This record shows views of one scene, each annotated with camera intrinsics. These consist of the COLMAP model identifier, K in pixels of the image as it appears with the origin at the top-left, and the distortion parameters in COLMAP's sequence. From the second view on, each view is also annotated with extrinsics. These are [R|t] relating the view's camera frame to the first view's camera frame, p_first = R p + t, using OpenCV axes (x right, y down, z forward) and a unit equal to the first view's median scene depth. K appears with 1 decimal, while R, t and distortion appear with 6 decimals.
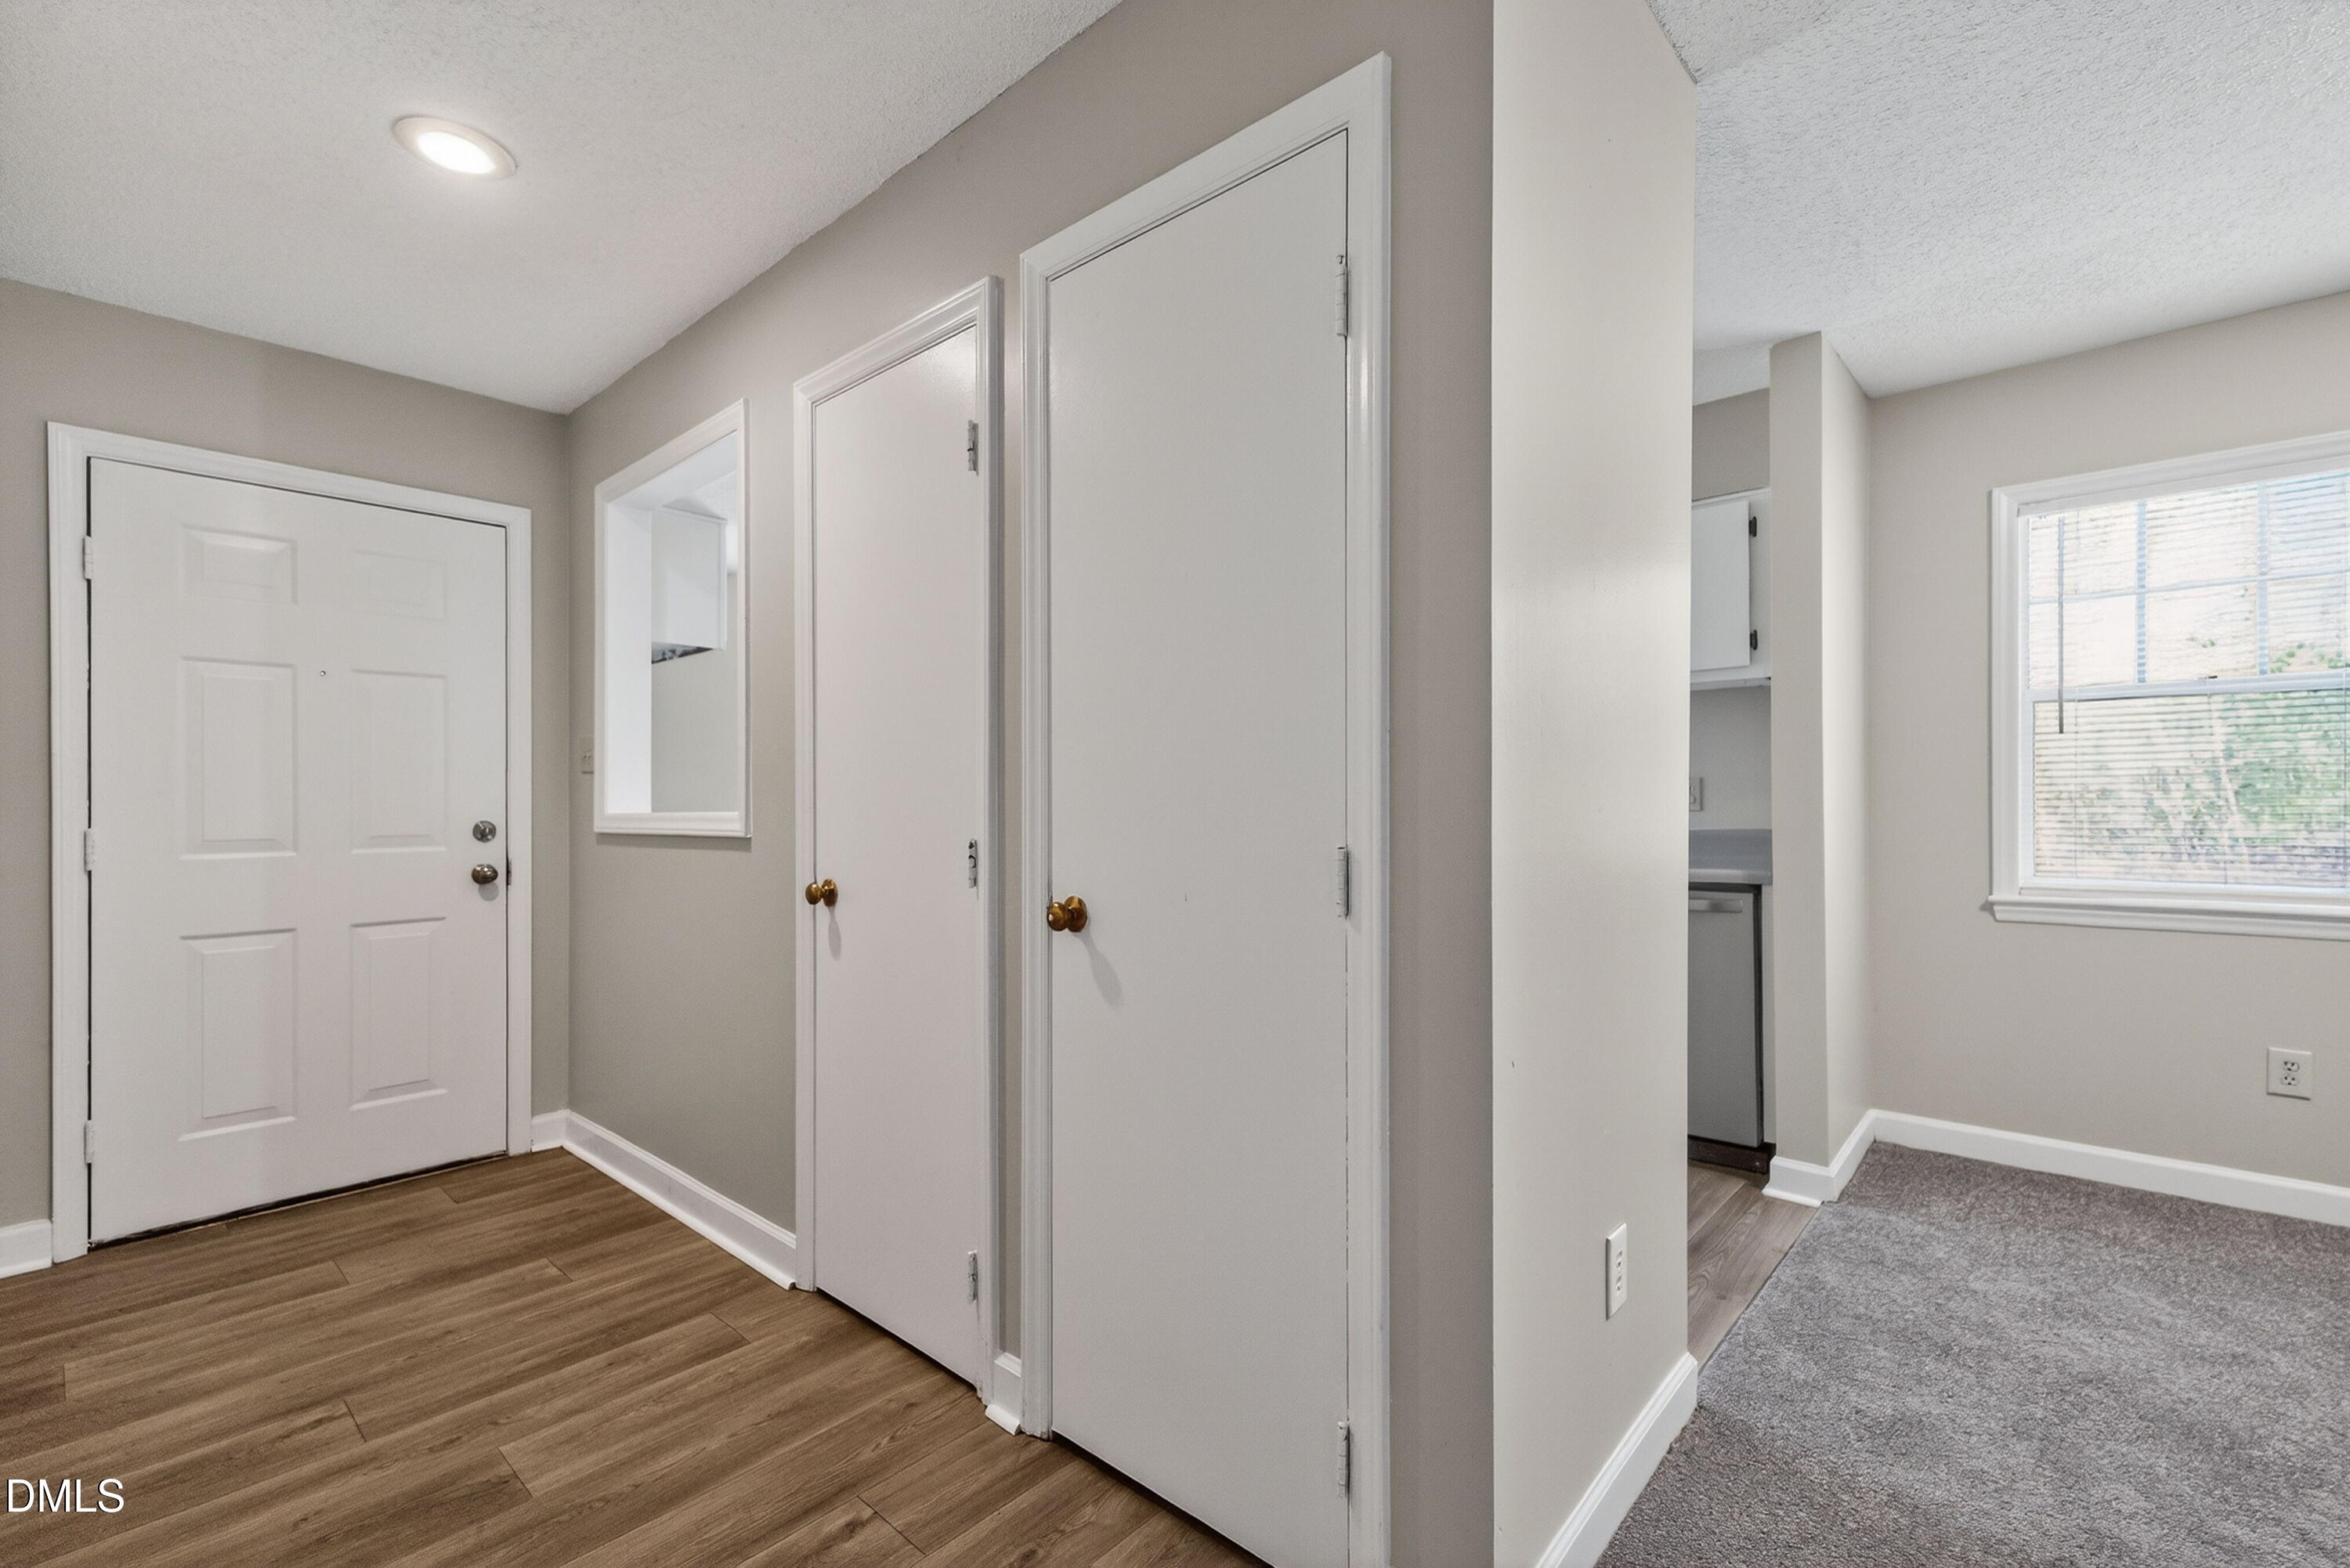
lens RADIAL K [[1017.7, 0, 1175.0], [0, 1017.7, 784.0], [0, 0, 1]] dist [0.008415, 0.000010]
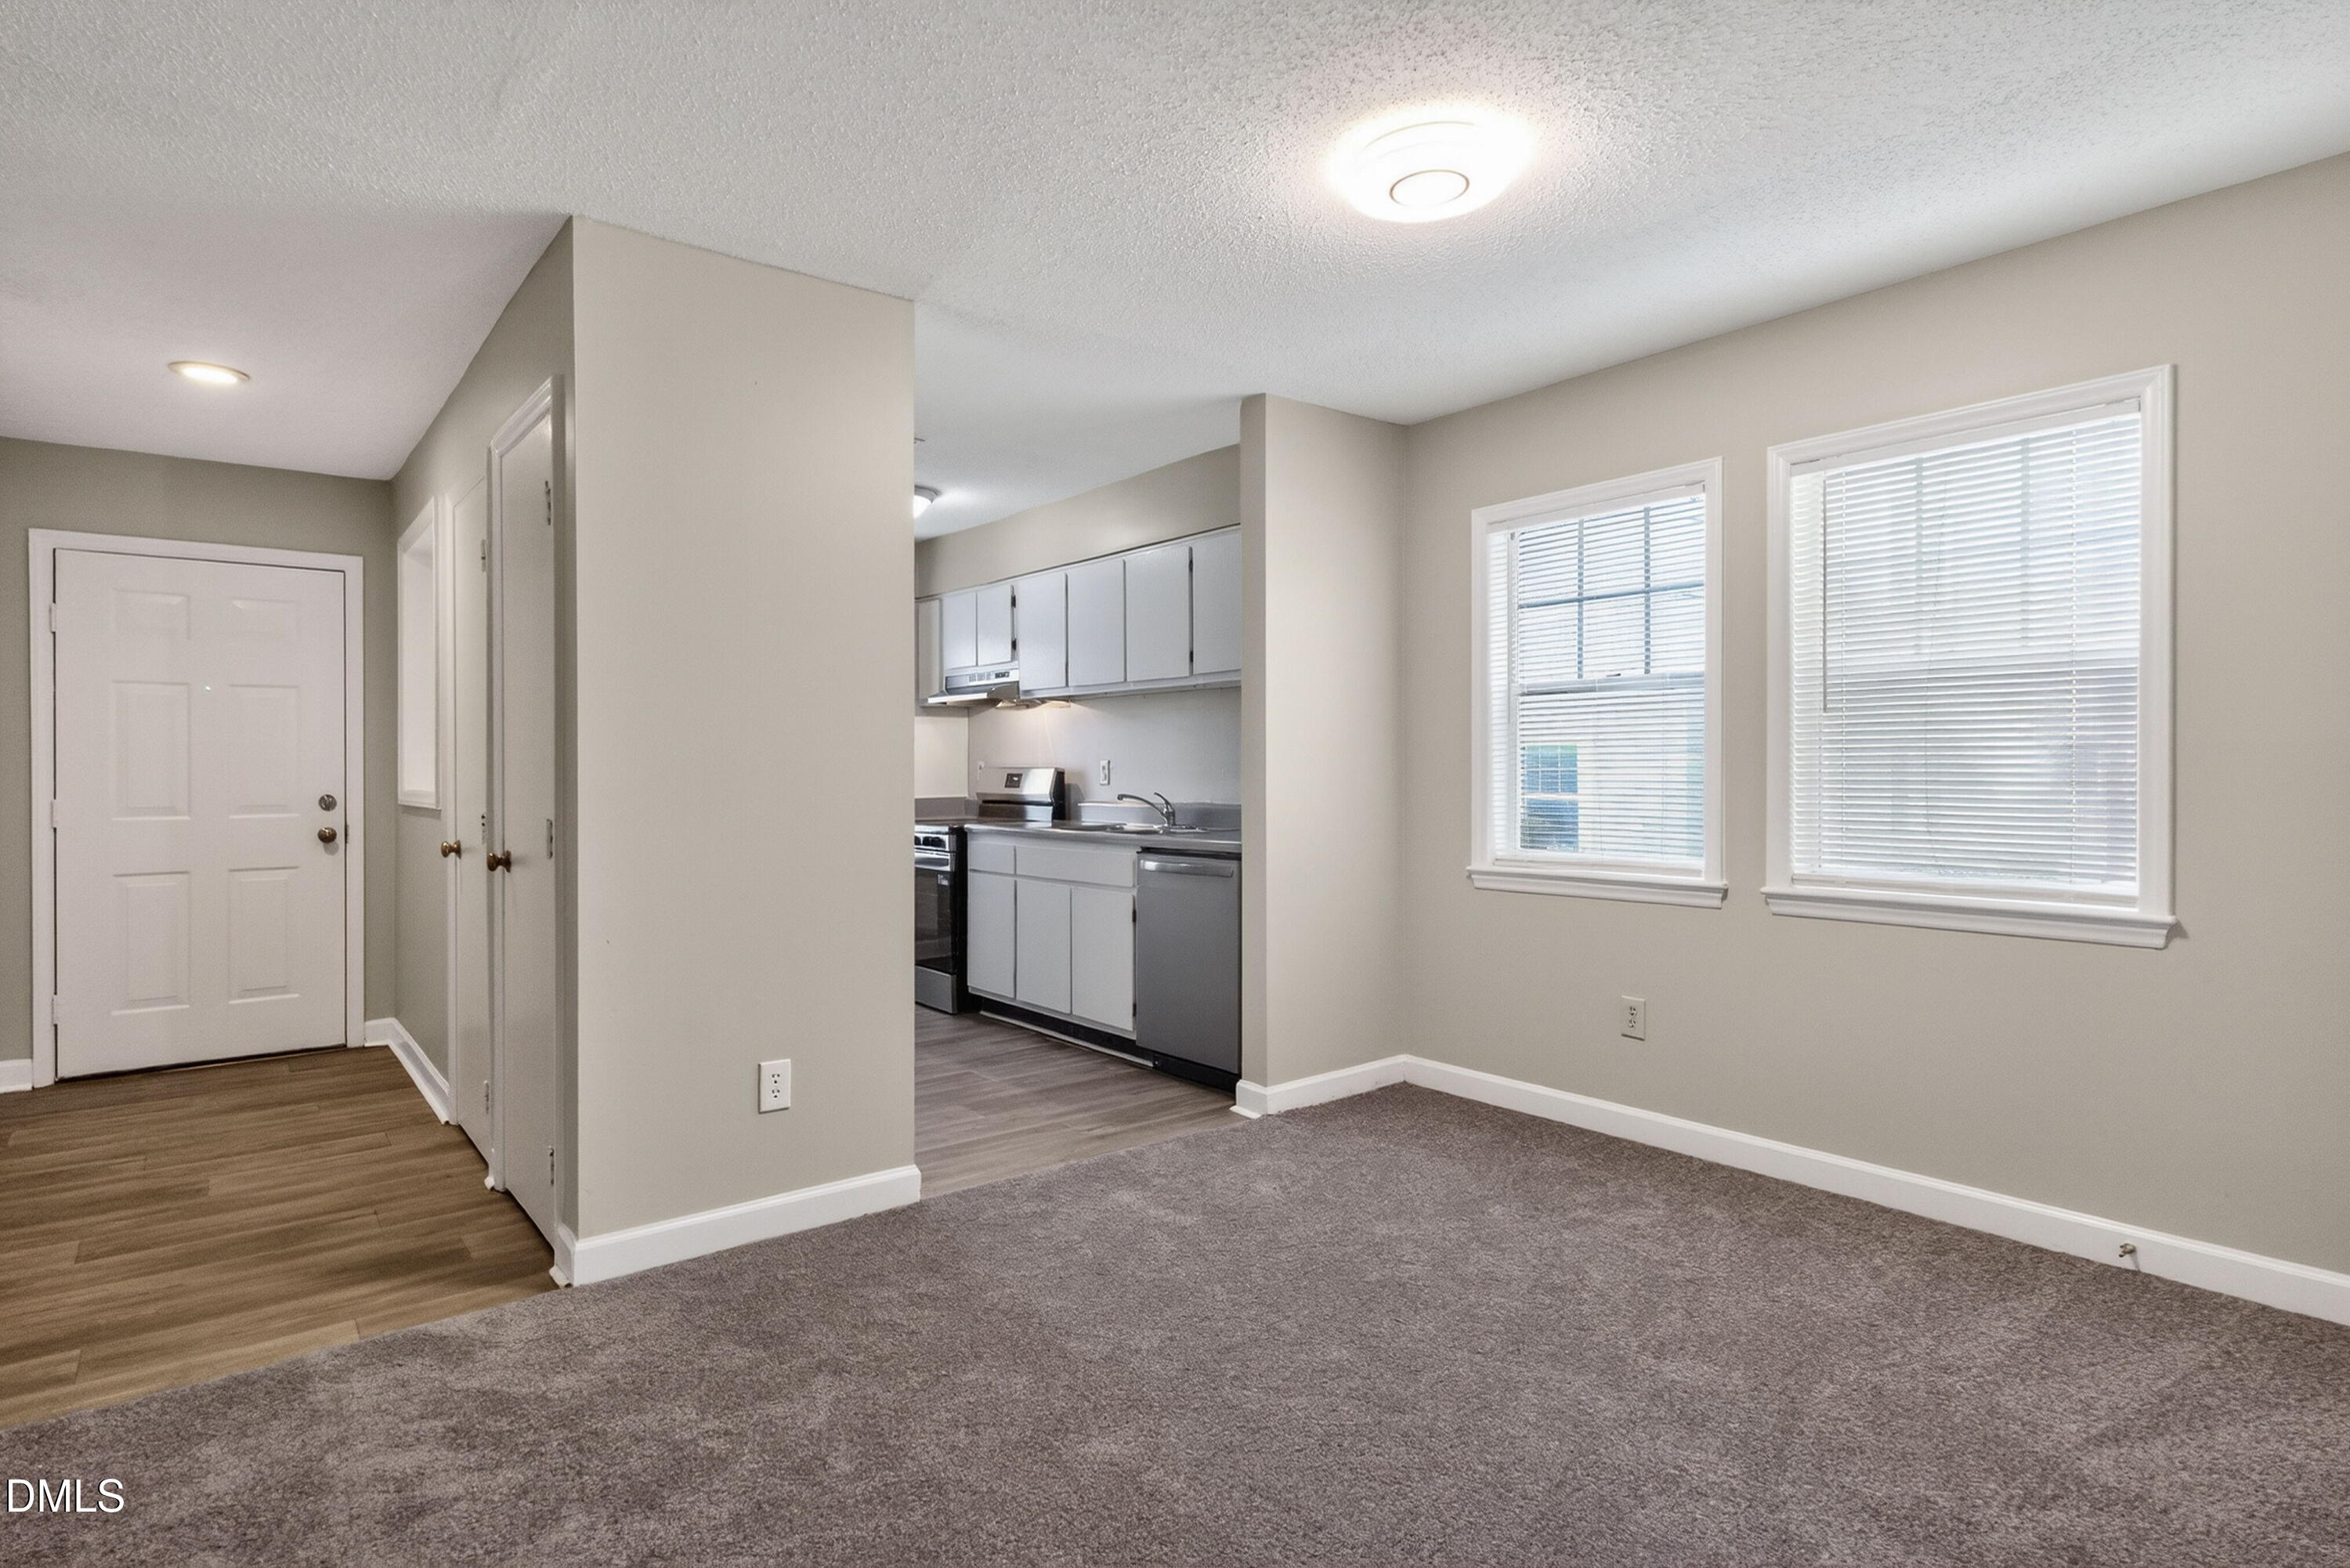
lens RADIAL K [[1226.6, 0, 1177.9], [0, 1226.6, 747.7], [0, 0, 1]] dist [-0.000892, -0.000139]
pose [[0.985986, -0.002242, -0.166811, 0.750818], [0.001908, 0.999996, -0.002160, -0.021255], [0.166815, 0.001811, 0.985987, -0.425745]]
